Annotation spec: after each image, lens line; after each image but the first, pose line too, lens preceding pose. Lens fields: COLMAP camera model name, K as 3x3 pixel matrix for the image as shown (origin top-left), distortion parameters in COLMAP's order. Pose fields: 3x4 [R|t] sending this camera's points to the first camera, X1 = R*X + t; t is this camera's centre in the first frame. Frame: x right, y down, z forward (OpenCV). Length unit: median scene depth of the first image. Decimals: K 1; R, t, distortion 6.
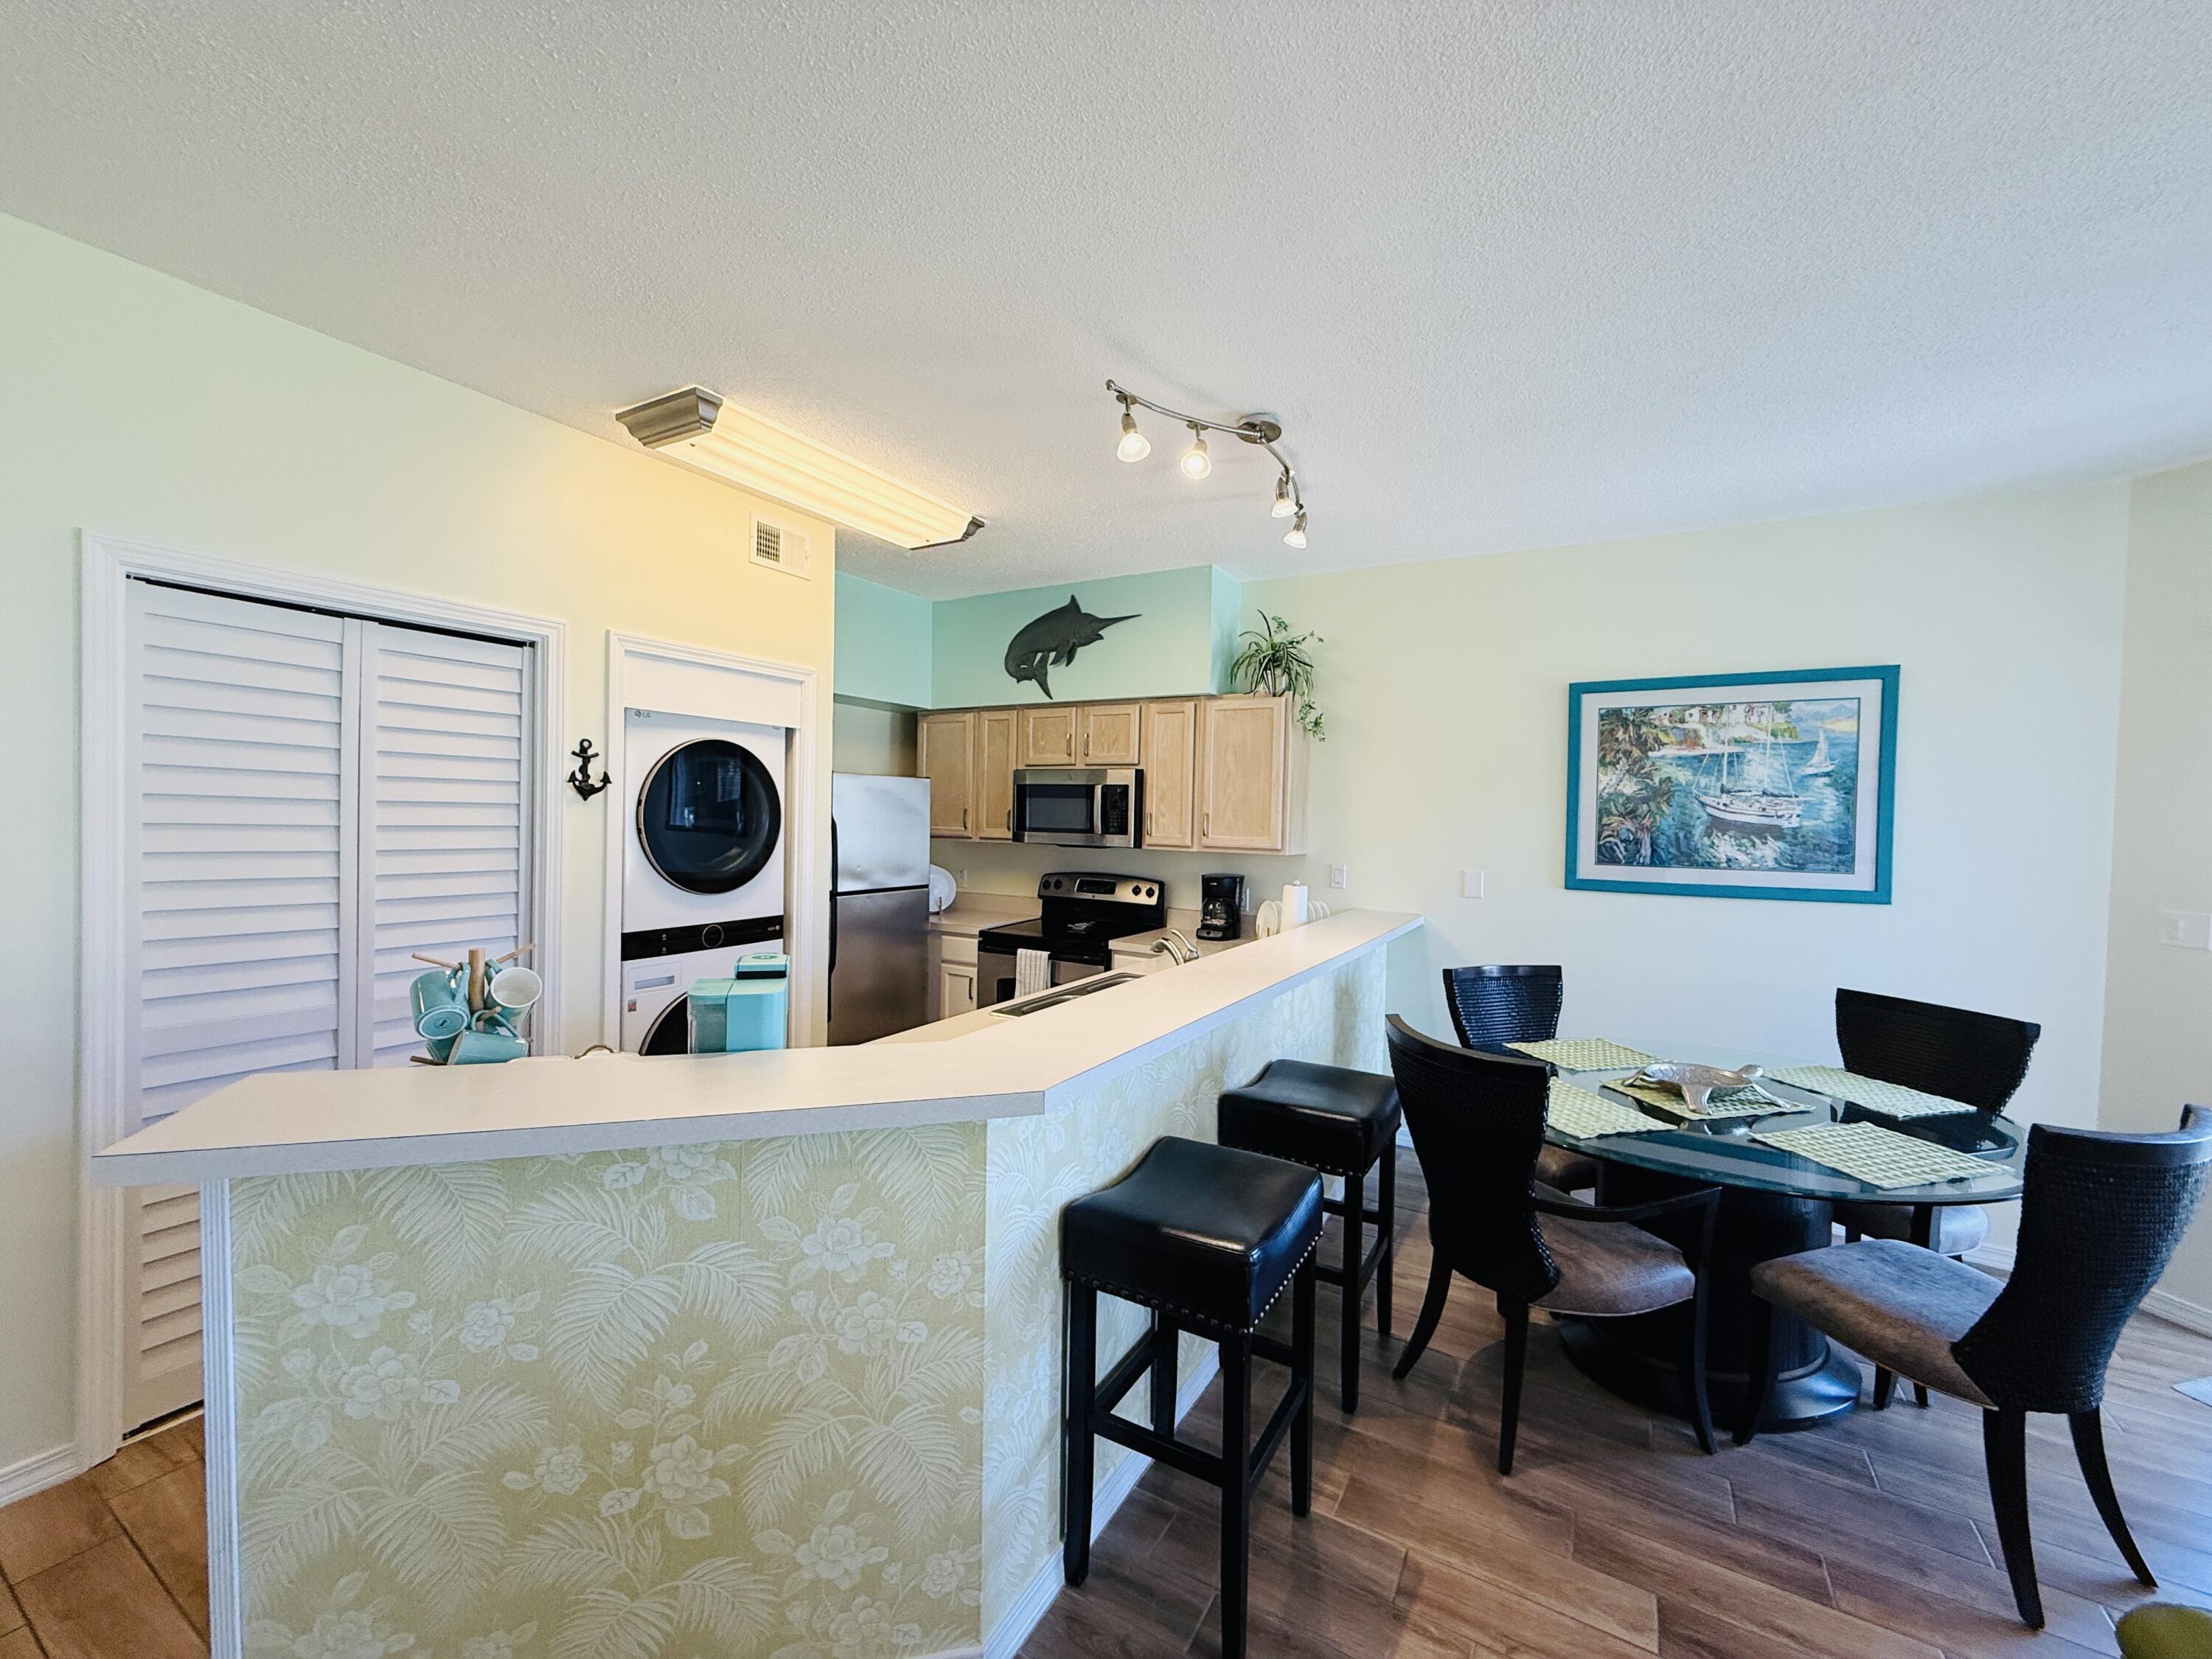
lens RADIAL K [[885.5, 0, 1102.6], [0, 885.5, 828.4], [0, 0, 1]] dist [0.000078, 0.000201]
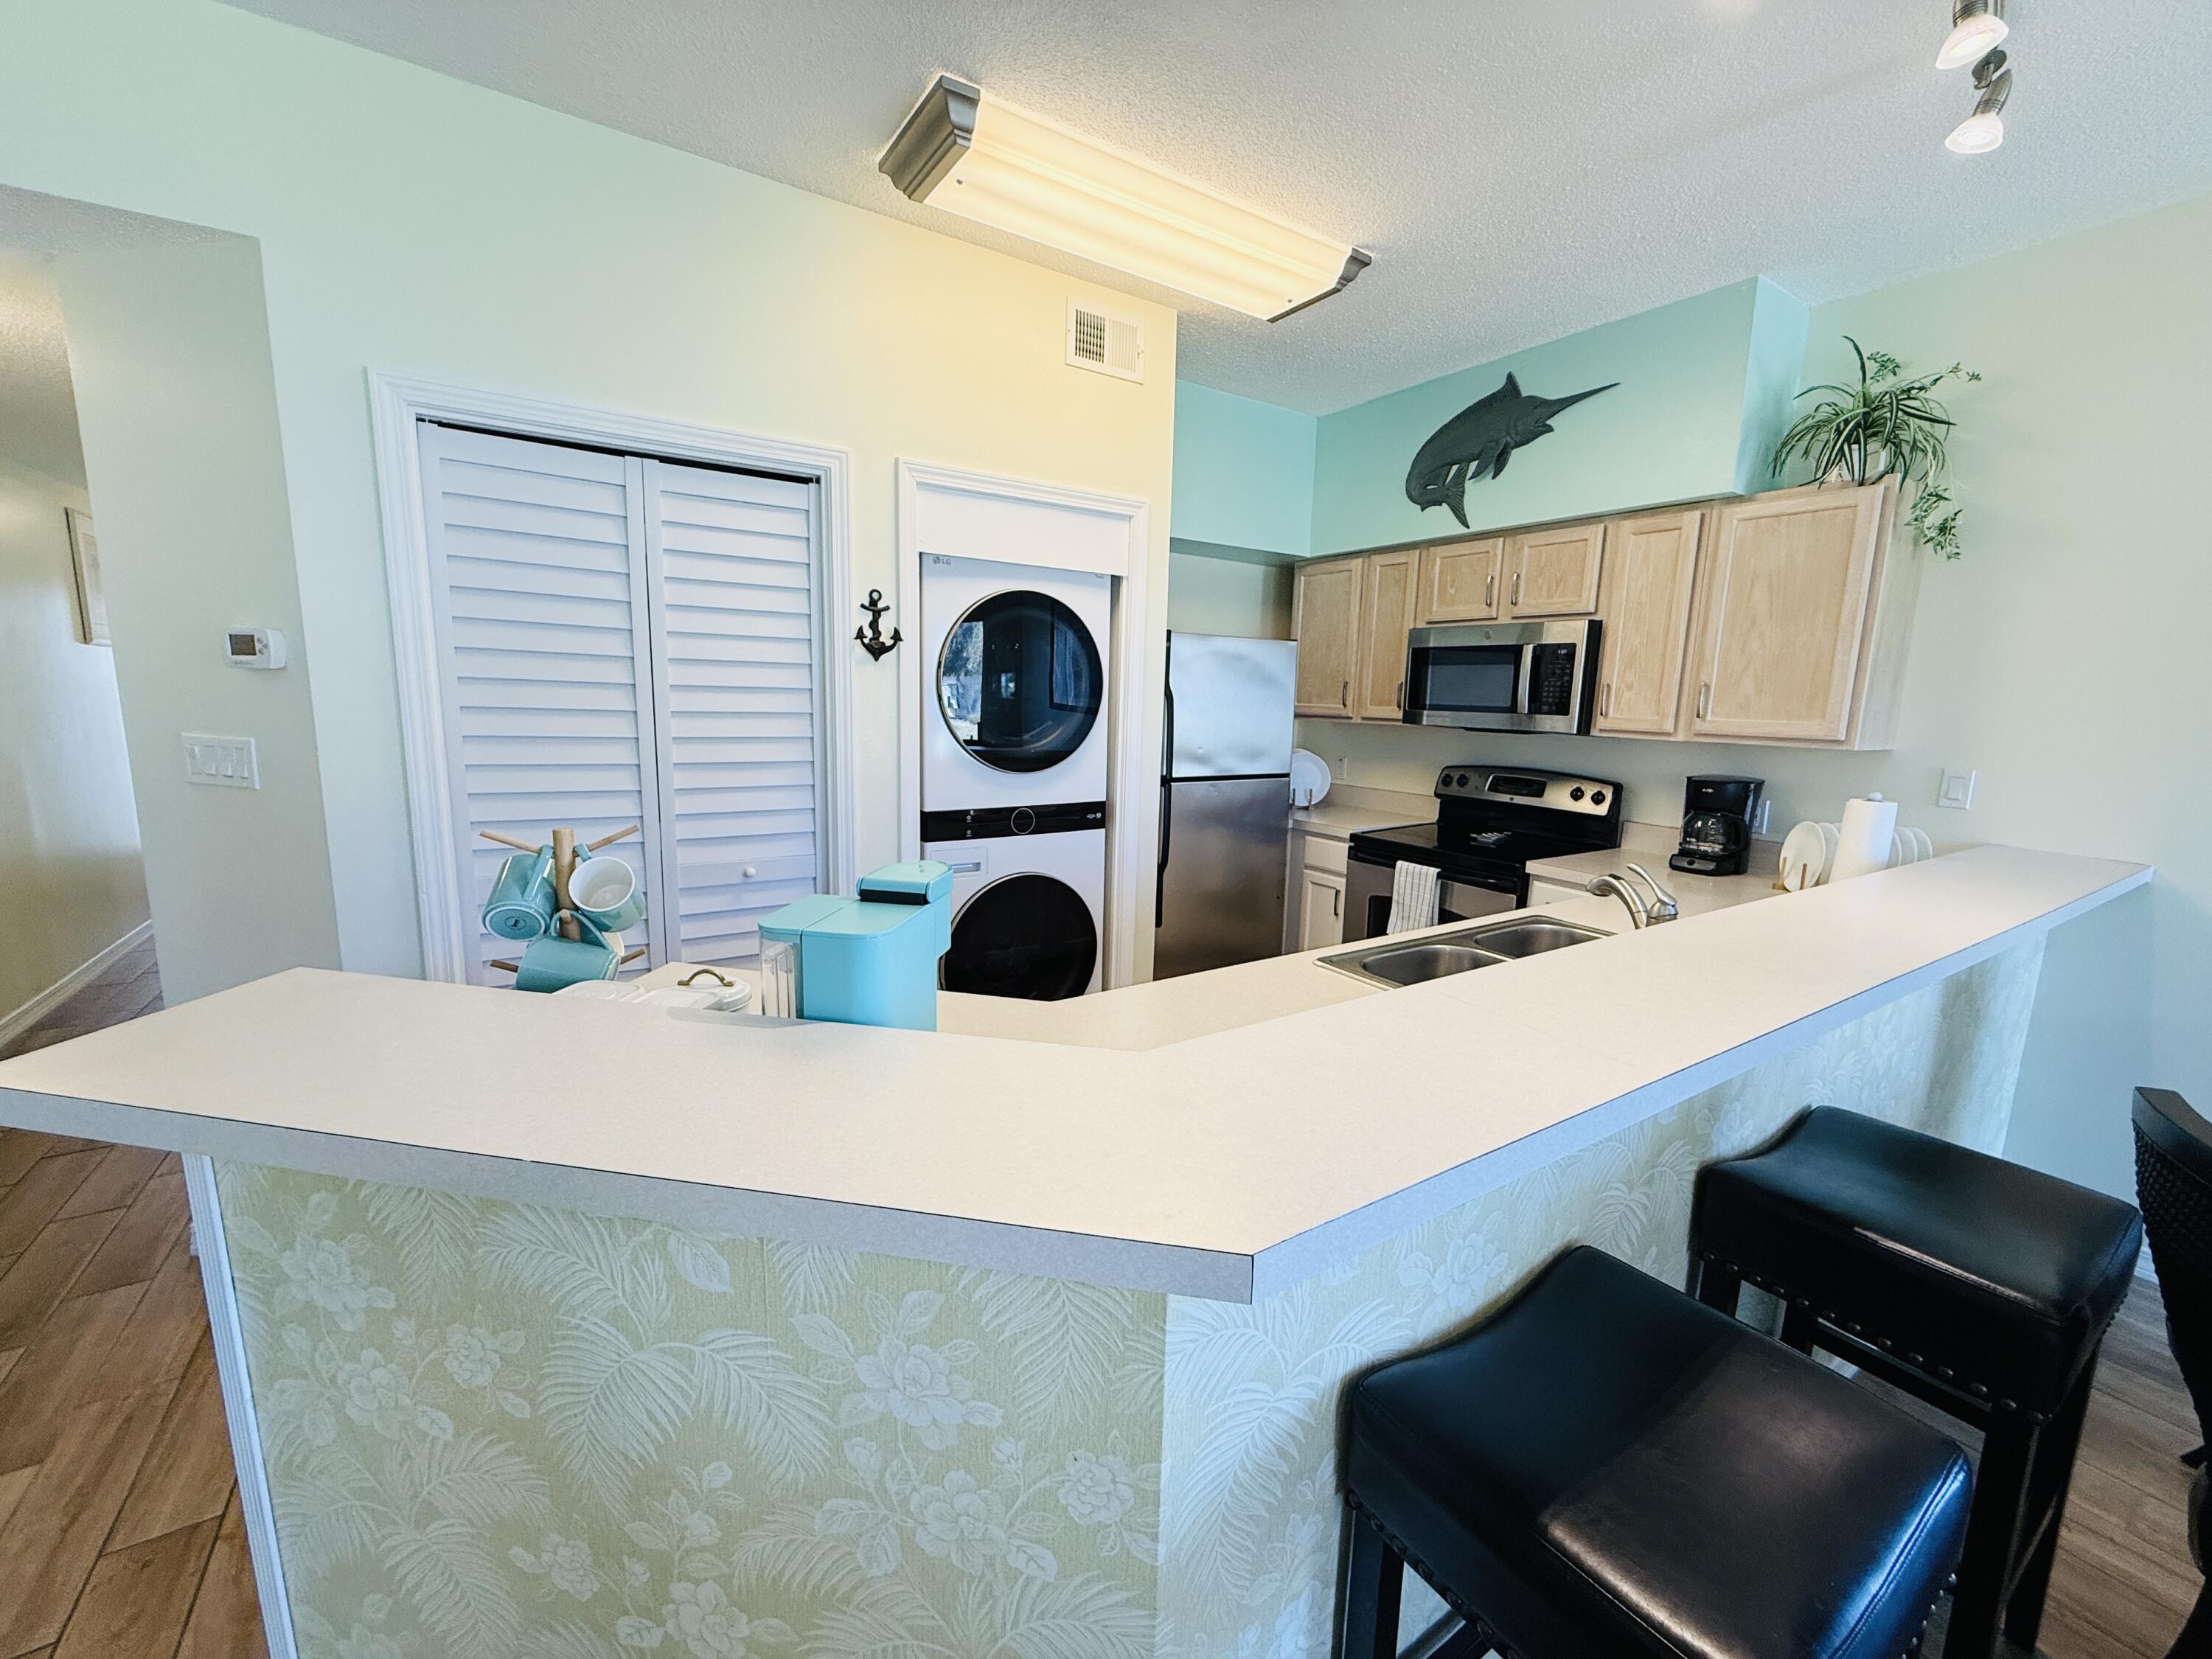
lens RADIAL K [[885.5, 0, 1102.6], [0, 885.5, 828.4], [0, 0, 1]] dist [0.000078, 0.000201]
pose [[0.894172, 0.070737, -0.442100, 0.017836], [-0.014789, 0.991568, 0.128743, 0.014219], [0.447479, -0.108580, 0.887678, 0.242453]]
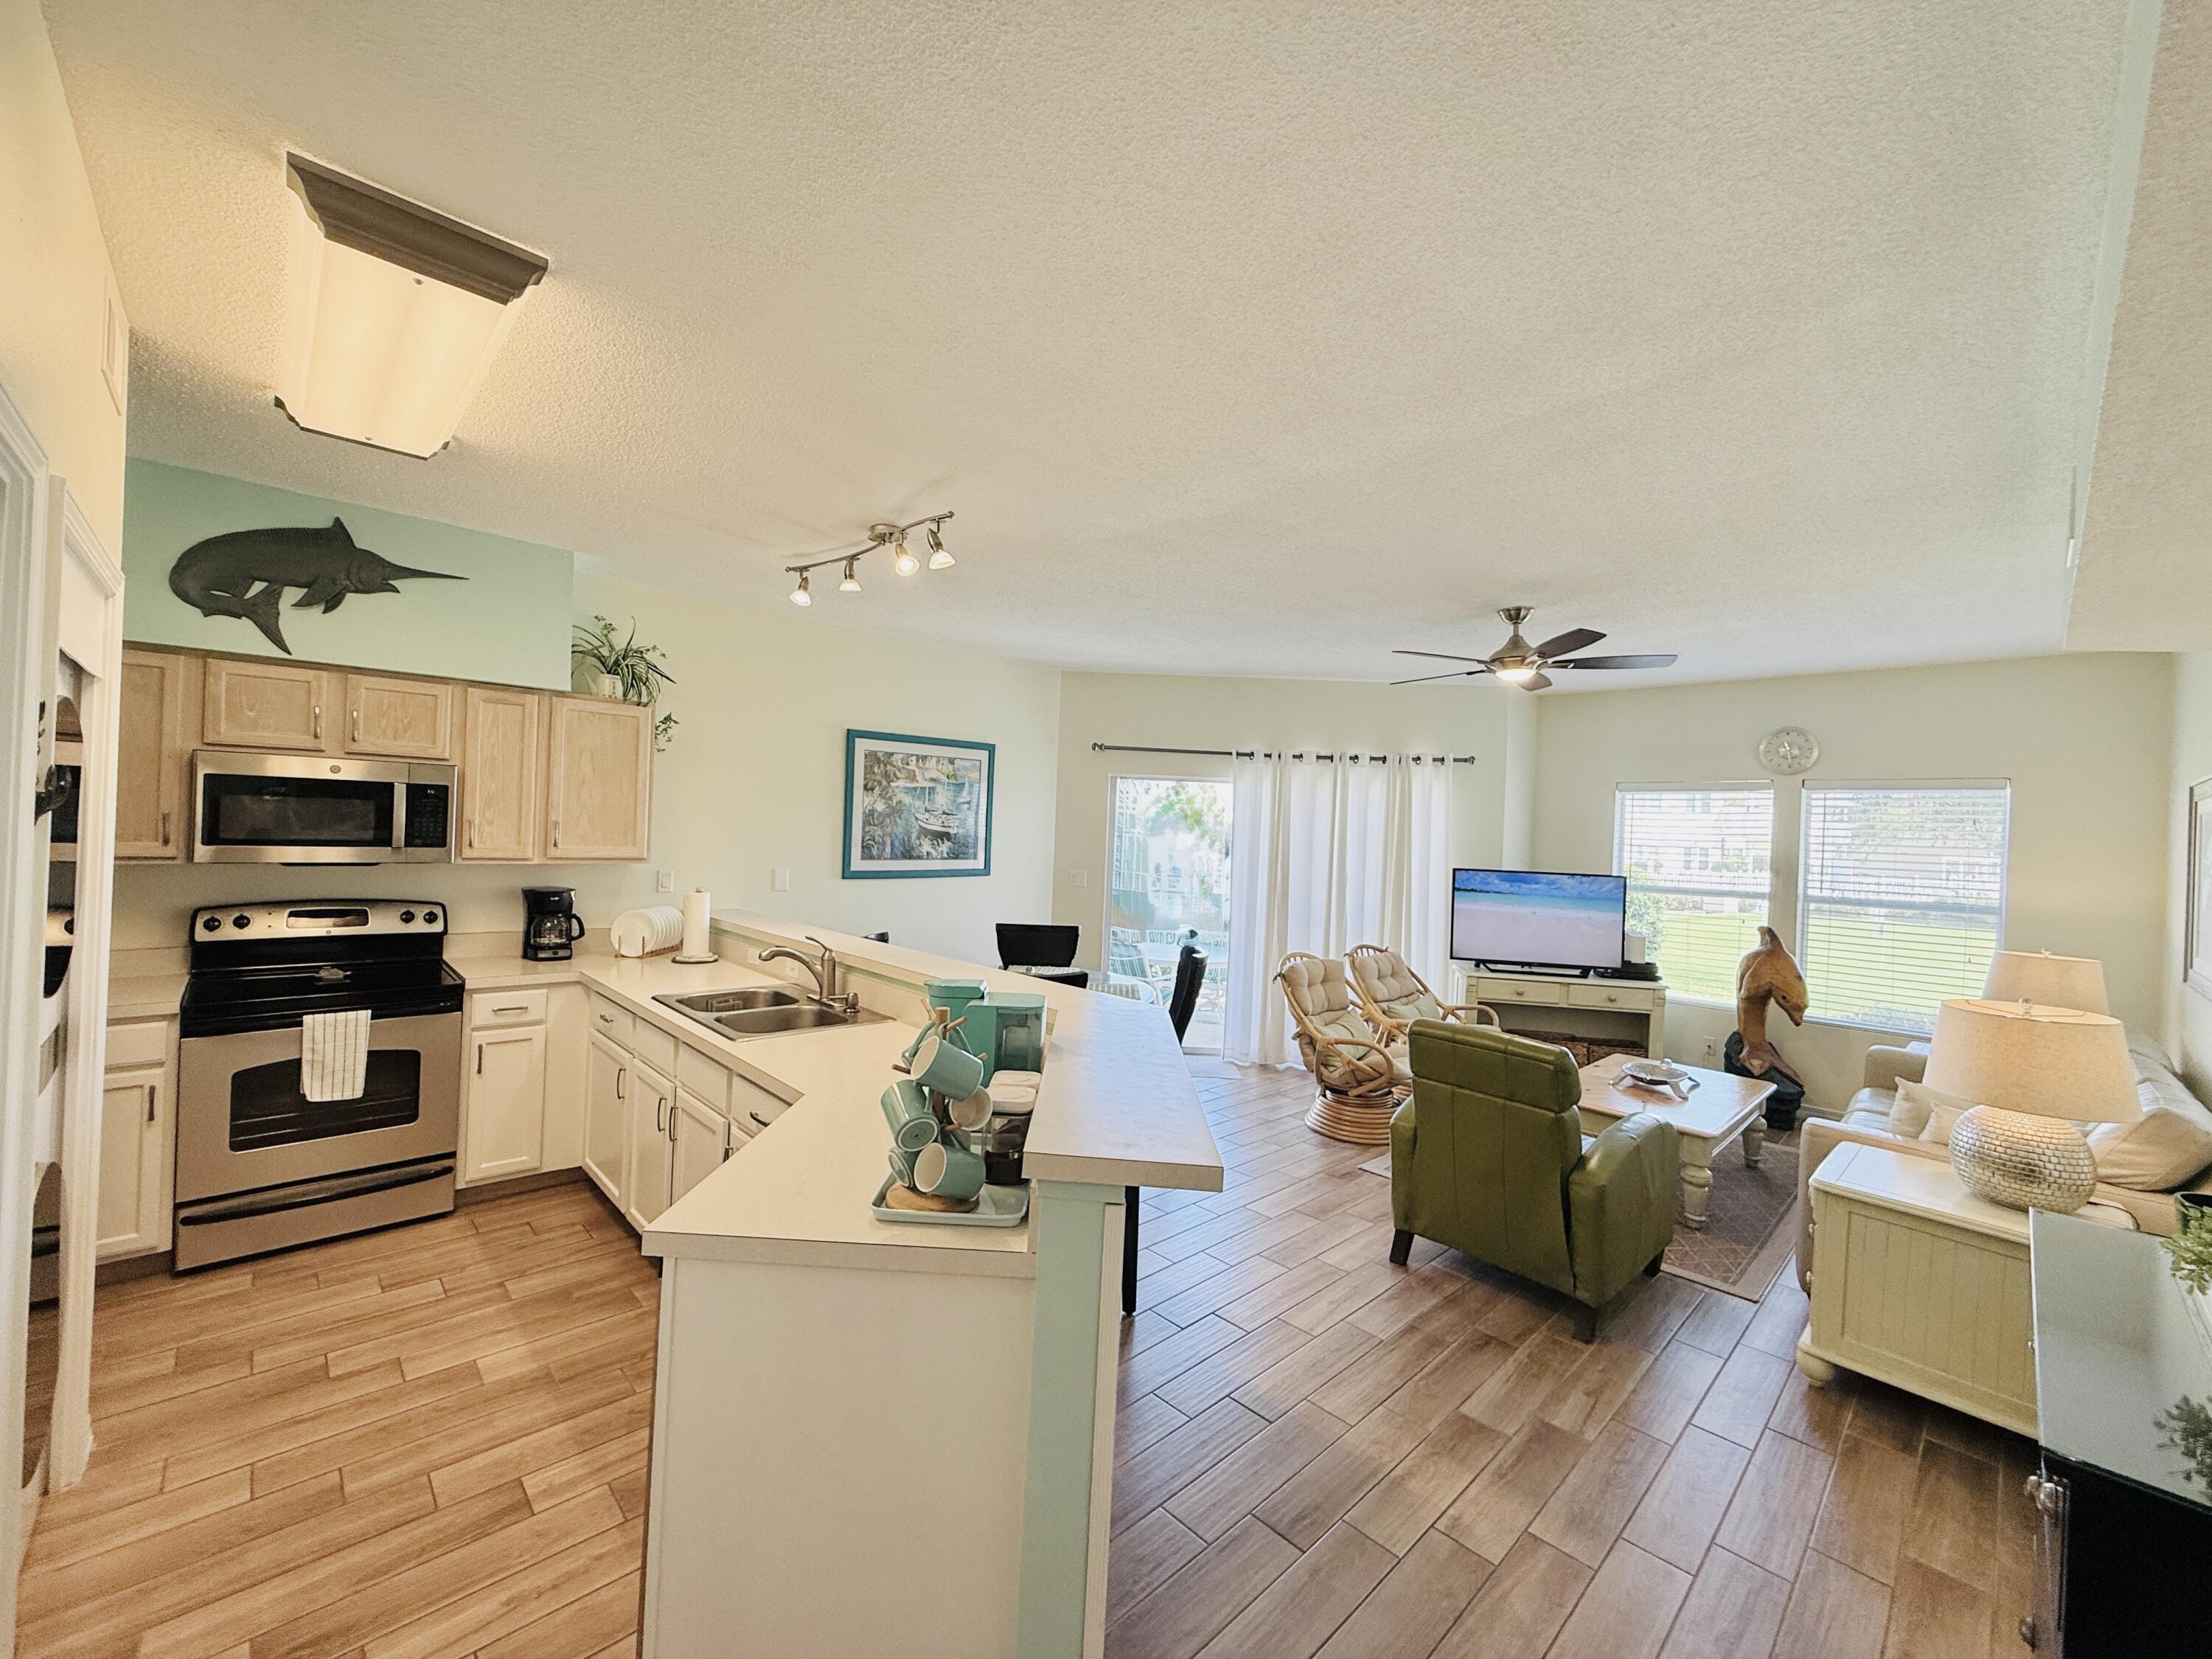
lens RADIAL K [[885.5, 0, 1102.6], [0, 885.5, 828.4], [0, 0, 1]] dist [0.000078, 0.000201]
pose [[0.277618, -0.010461, 0.960635, -0.723975], [-0.013260, 0.999804, 0.014720, -0.037365], [-0.960600, -0.016825, 0.277424, 0.253293]]
